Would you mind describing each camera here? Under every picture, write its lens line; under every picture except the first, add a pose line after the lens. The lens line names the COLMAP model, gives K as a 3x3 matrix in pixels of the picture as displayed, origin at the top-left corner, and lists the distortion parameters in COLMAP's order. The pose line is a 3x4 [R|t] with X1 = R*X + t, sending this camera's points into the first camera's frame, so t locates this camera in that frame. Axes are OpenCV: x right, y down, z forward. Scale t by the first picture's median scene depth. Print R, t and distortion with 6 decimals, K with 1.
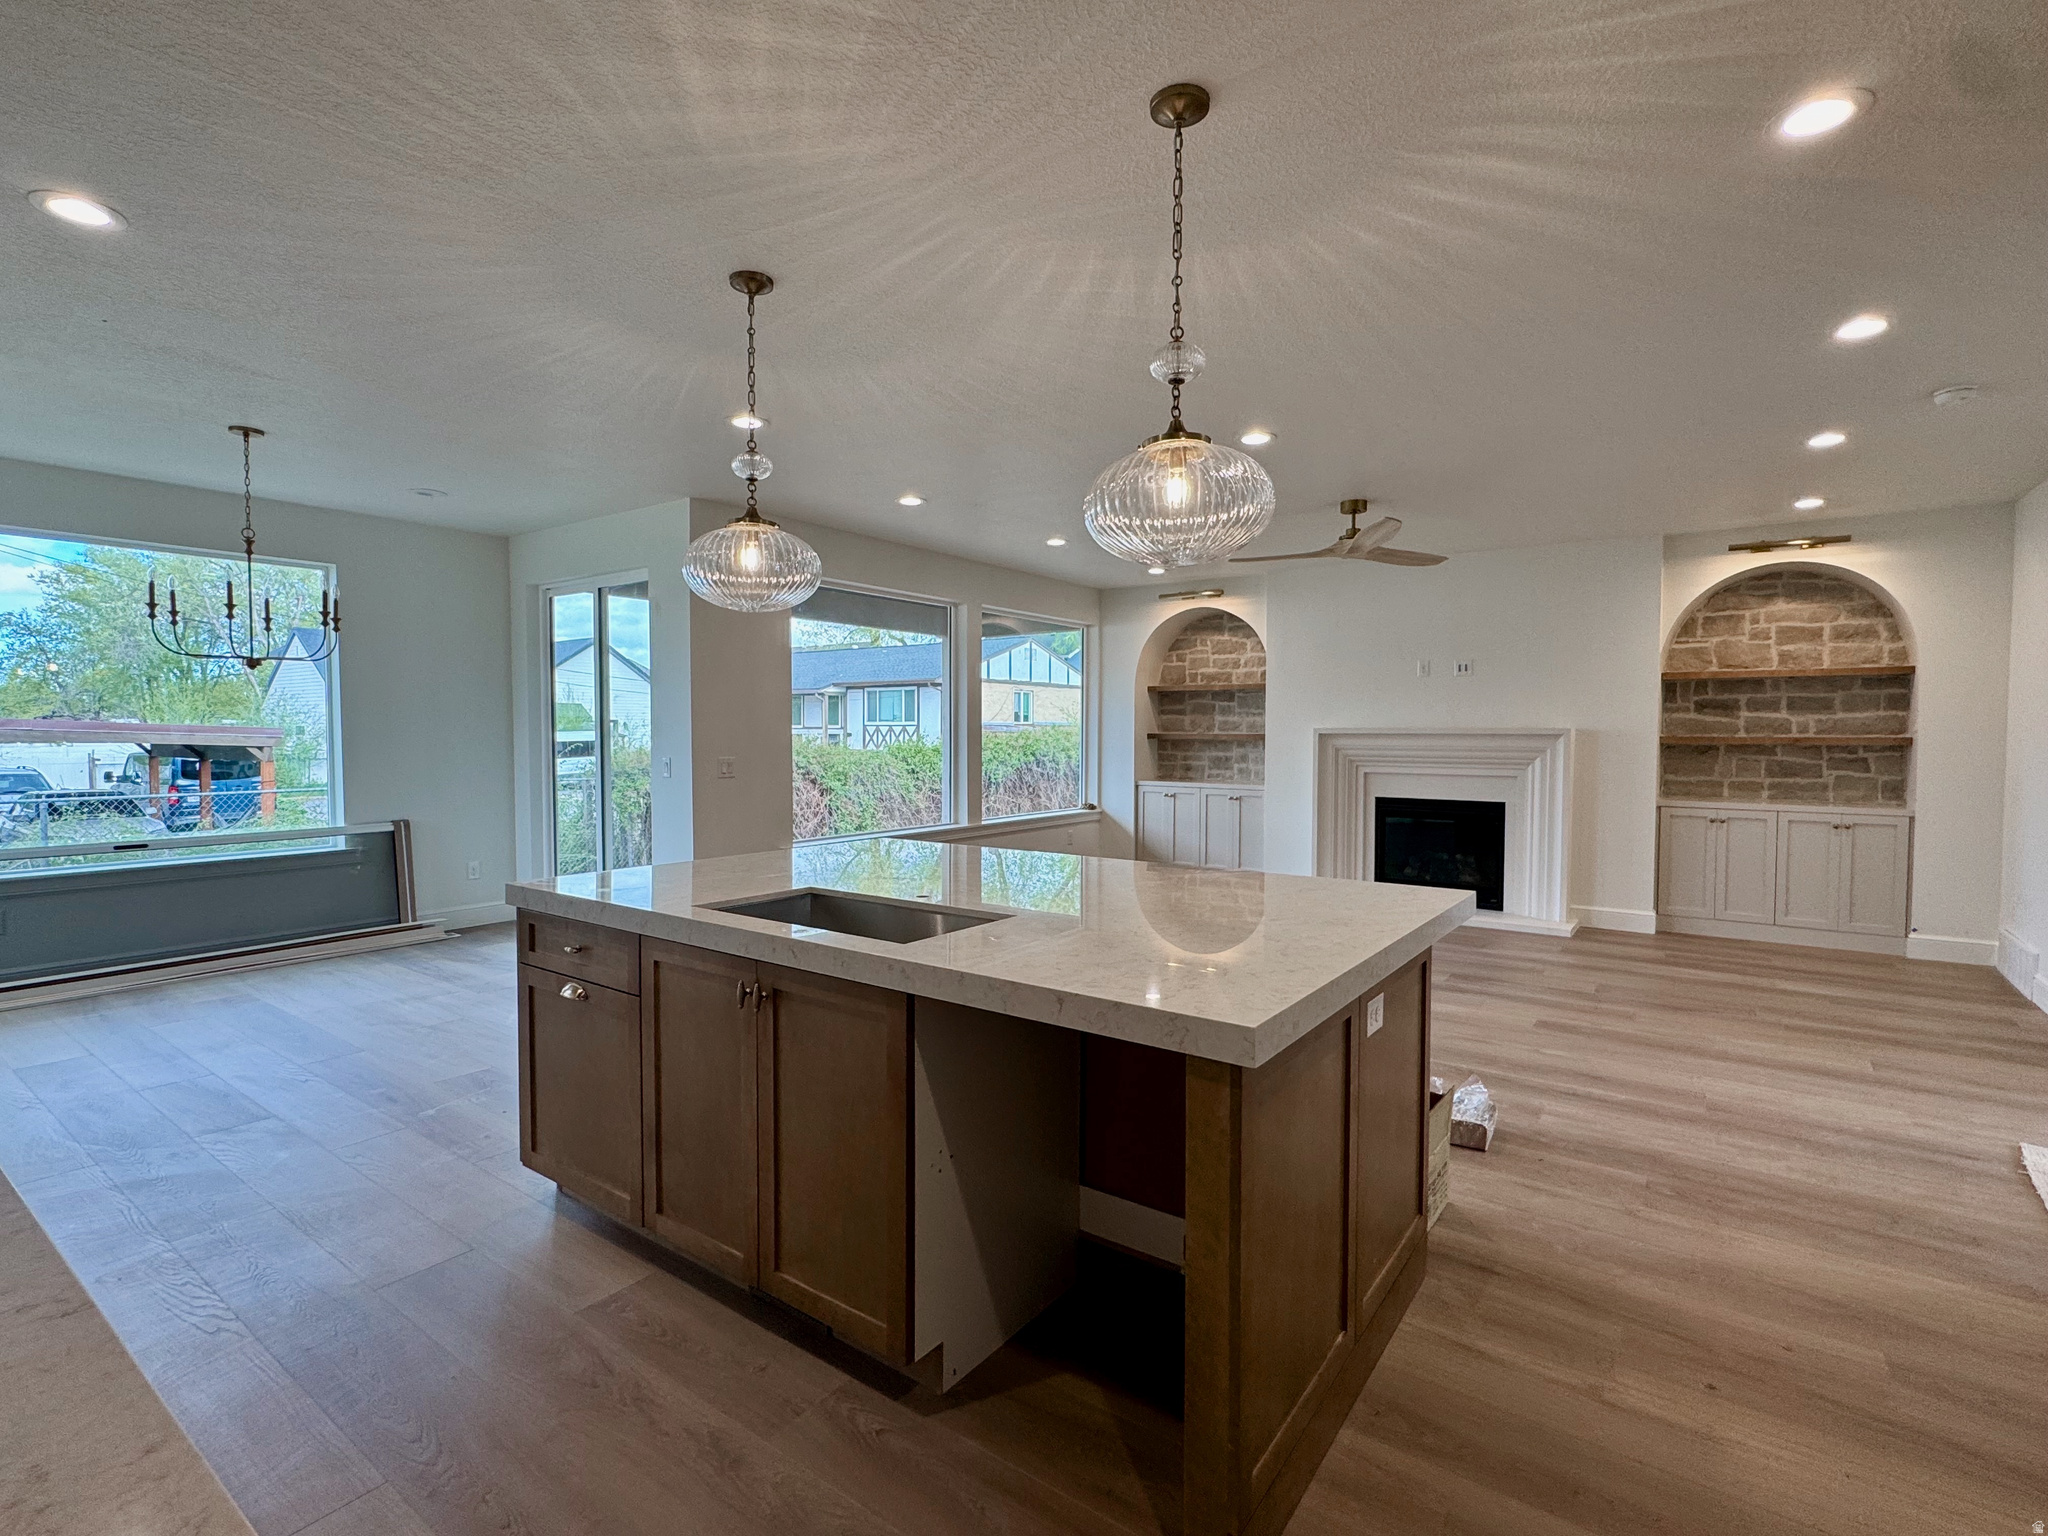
lens RADIAL K [[968.8, 0, 1022.3], [0, 968.8, 765.8], [0, 0, 1]] dist [-0.001950, 0.000576]
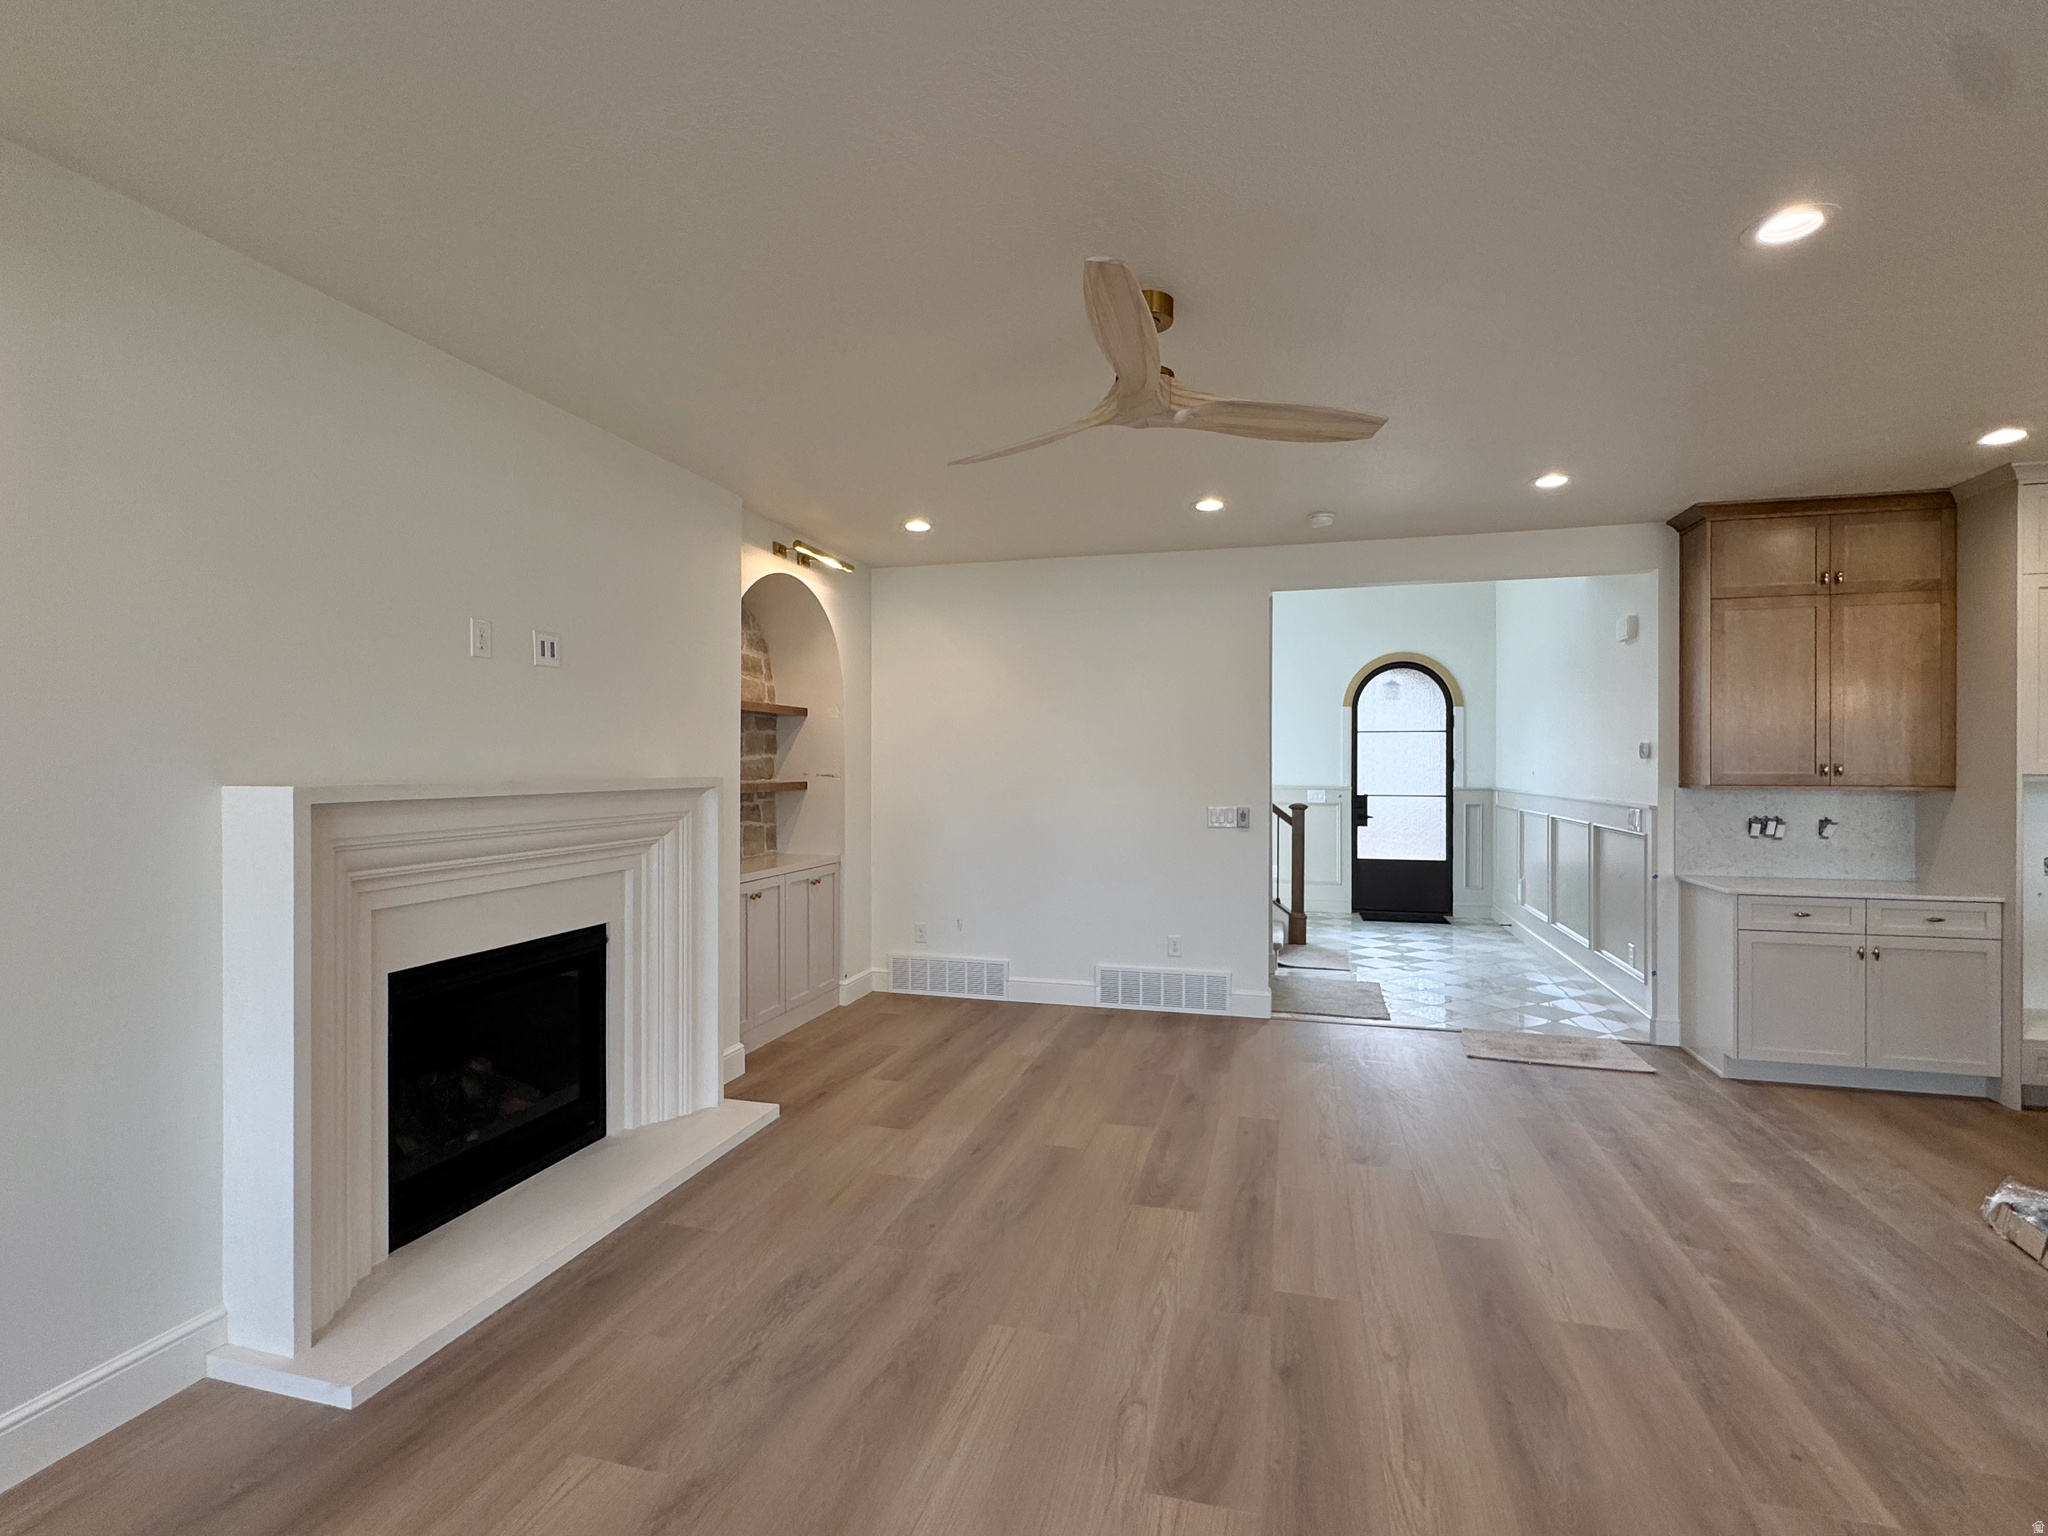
lens RADIAL K [[971.0, 0, 1023.3], [0, 971.0, 764.9], [0, 0, 1]] dist [-0.002704, -0.000192]
pose [[-0.350282, -0.003871, 0.936636, -0.064044], [0.032200, 0.999351, 0.016172, -0.050131], [-0.936091, 0.035825, -0.349929, 1.036251]]
